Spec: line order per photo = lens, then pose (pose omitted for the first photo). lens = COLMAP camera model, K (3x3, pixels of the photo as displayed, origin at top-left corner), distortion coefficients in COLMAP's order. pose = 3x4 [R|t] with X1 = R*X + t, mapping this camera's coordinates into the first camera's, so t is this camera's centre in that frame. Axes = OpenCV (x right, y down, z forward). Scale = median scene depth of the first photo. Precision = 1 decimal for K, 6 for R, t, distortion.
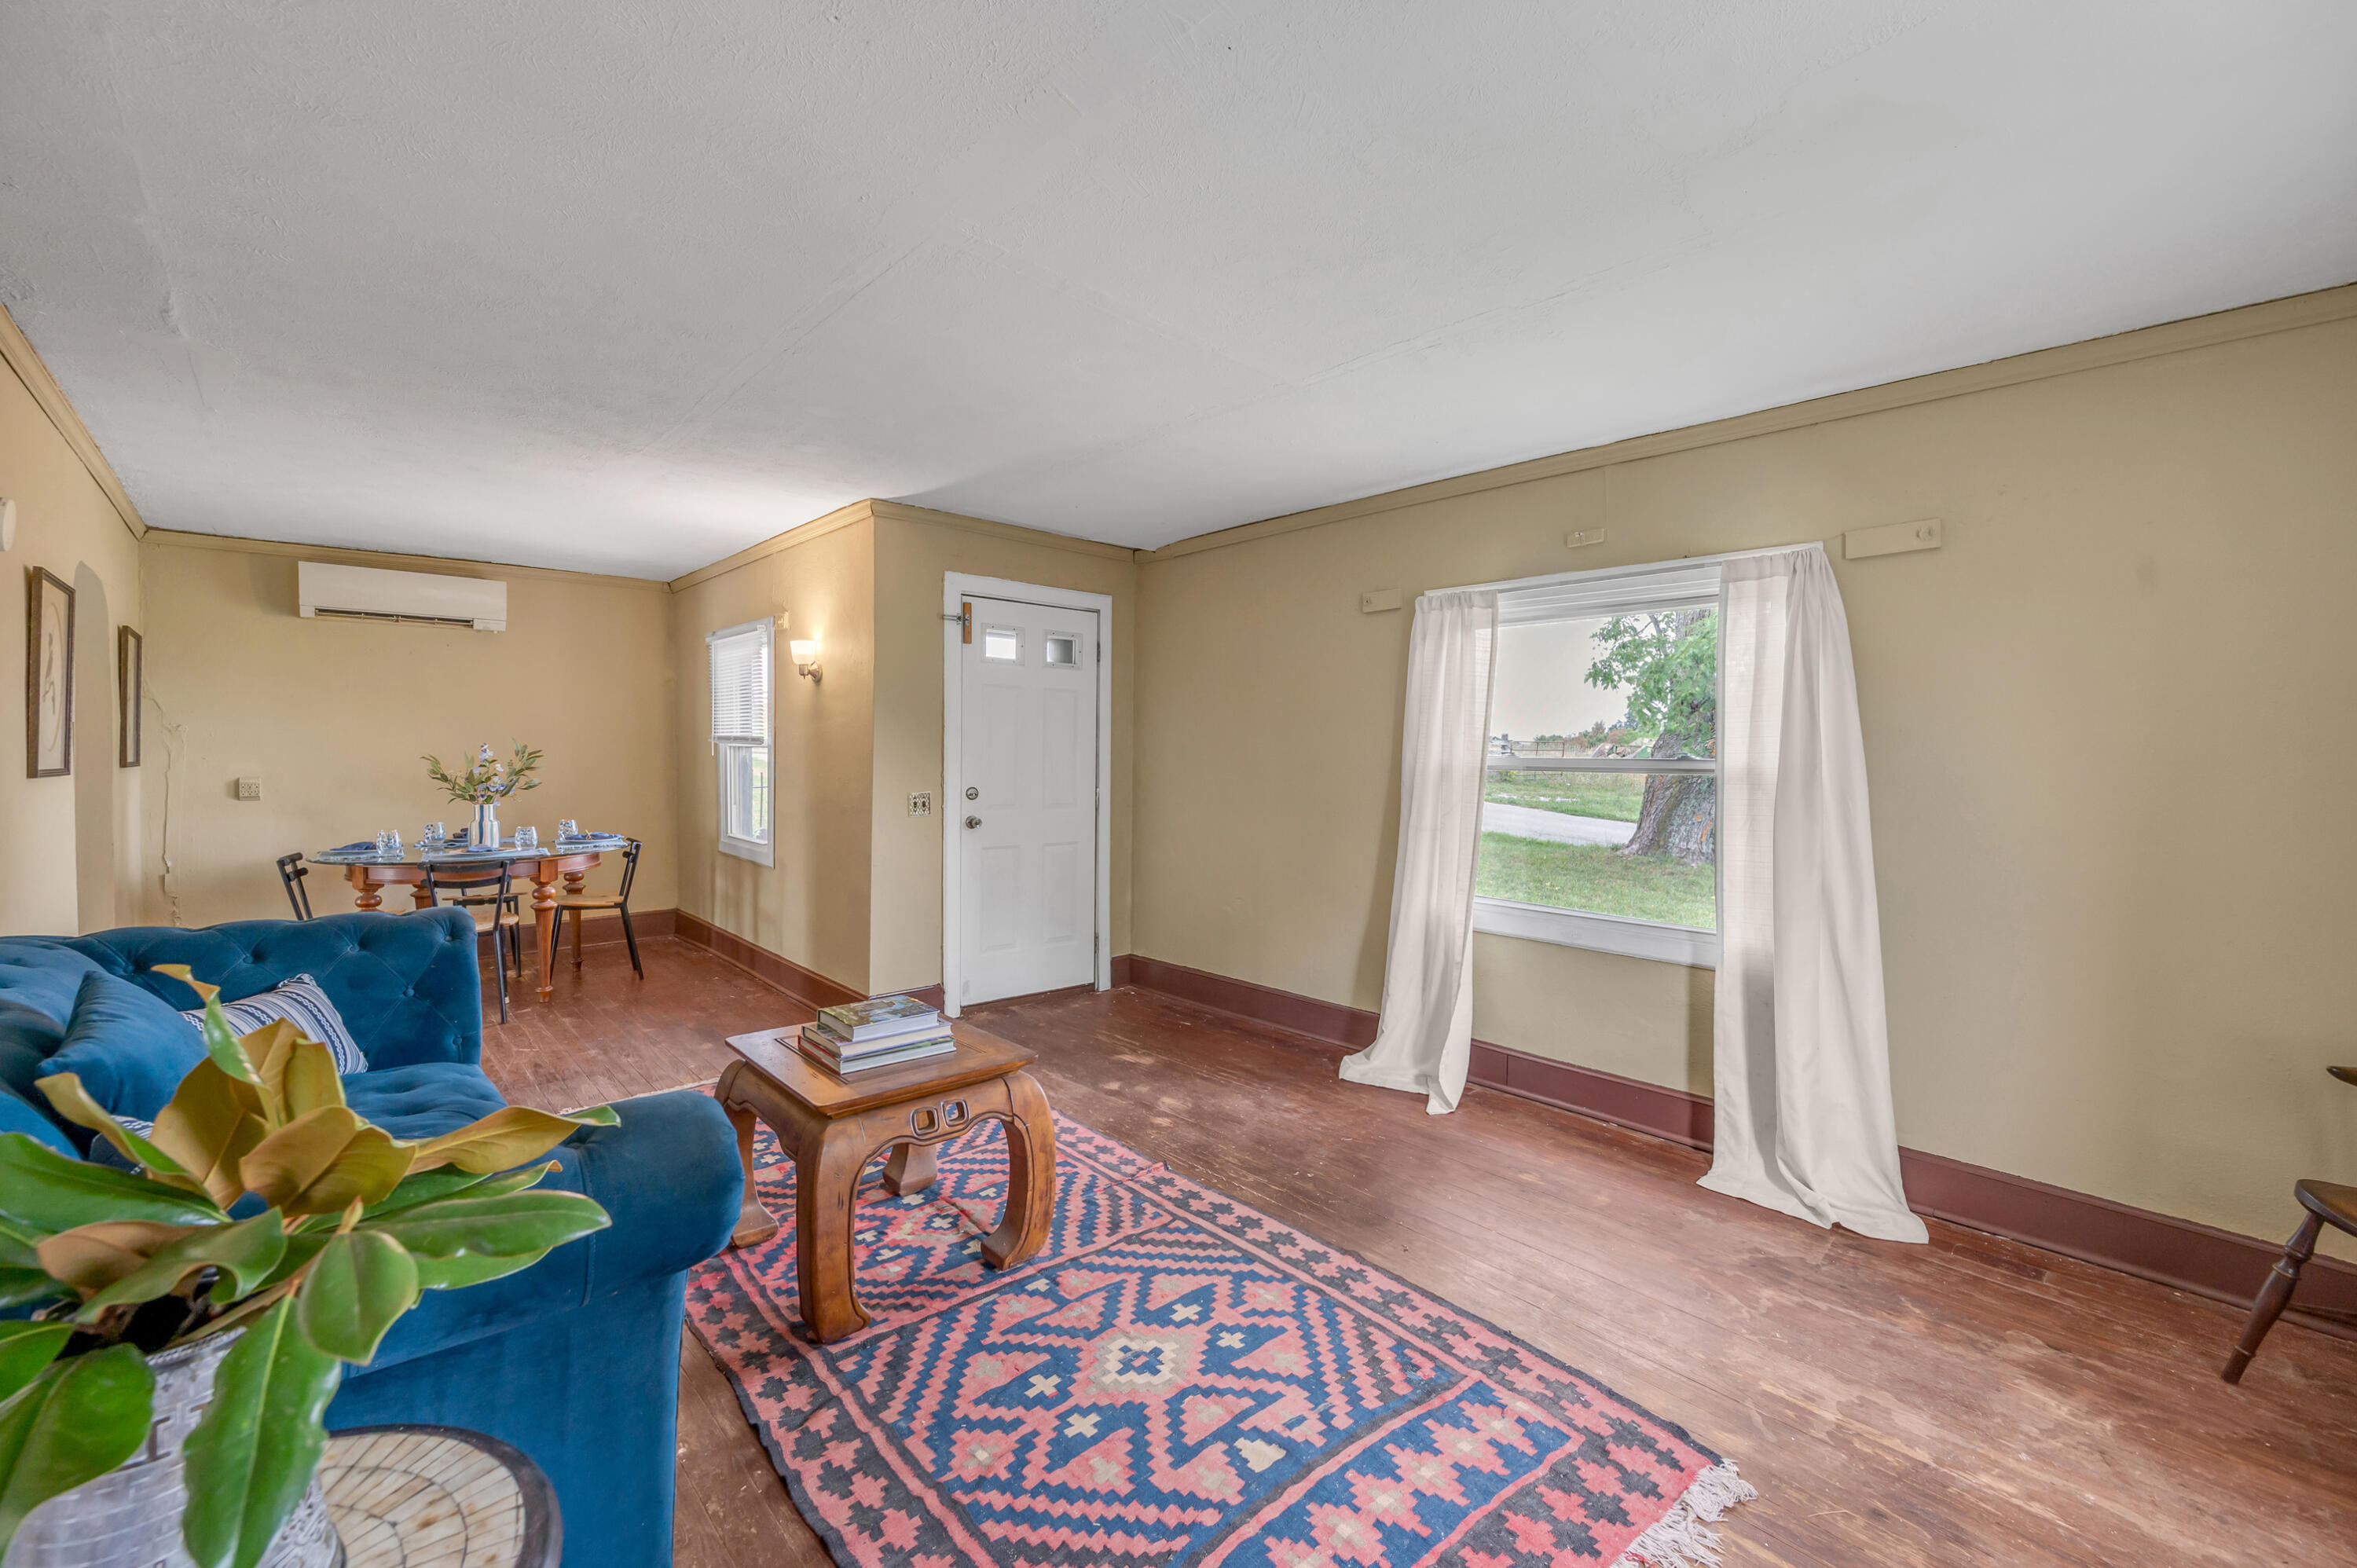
lens RADIAL K [[978.7, 0, 1180.6], [0, 978.7, 767.9], [0, 0, 1]] dist [0.000462, 0.000159]
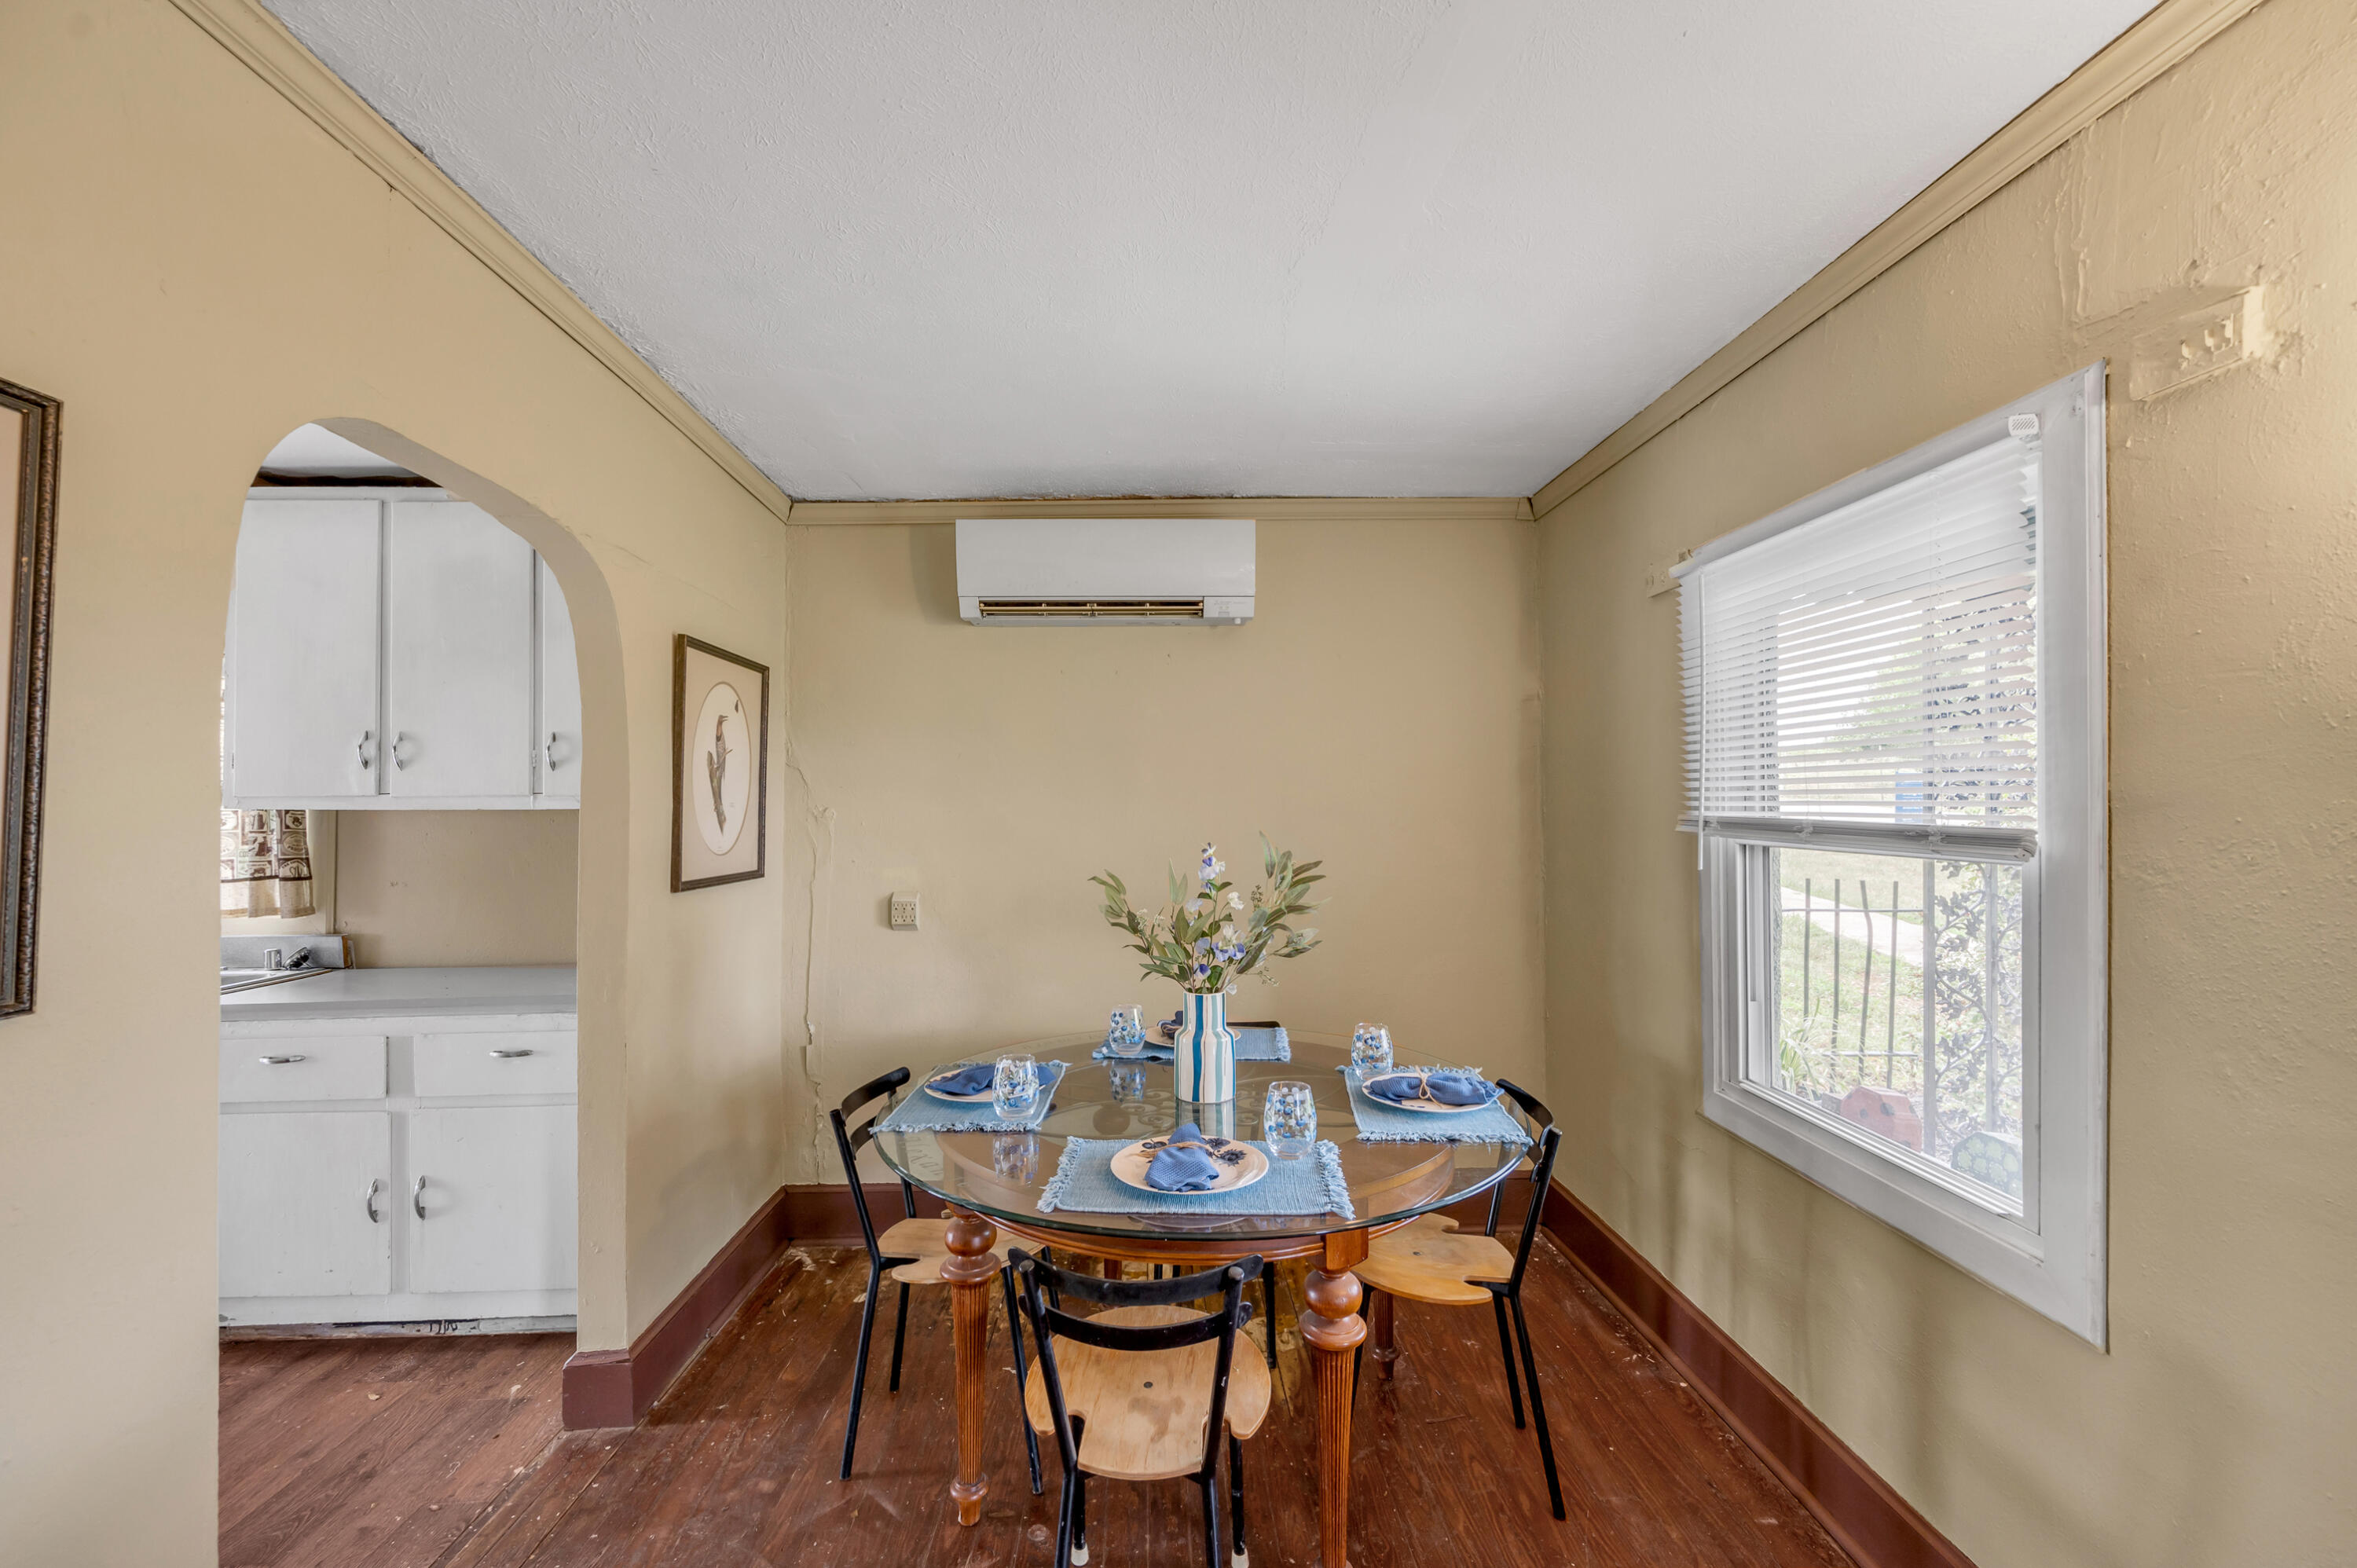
lens RADIAL K [[964.6, 0, 1178.5], [0, 964.6, 784.0], [0, 0, 1]] dist [-0.002895, -0.000088]
pose [[0.764117, -0.022790, -0.644675, -0.439110], [-0.002964, 0.999241, -0.038838, -0.034734], [0.645071, 0.031588, 0.763470, 0.655854]]
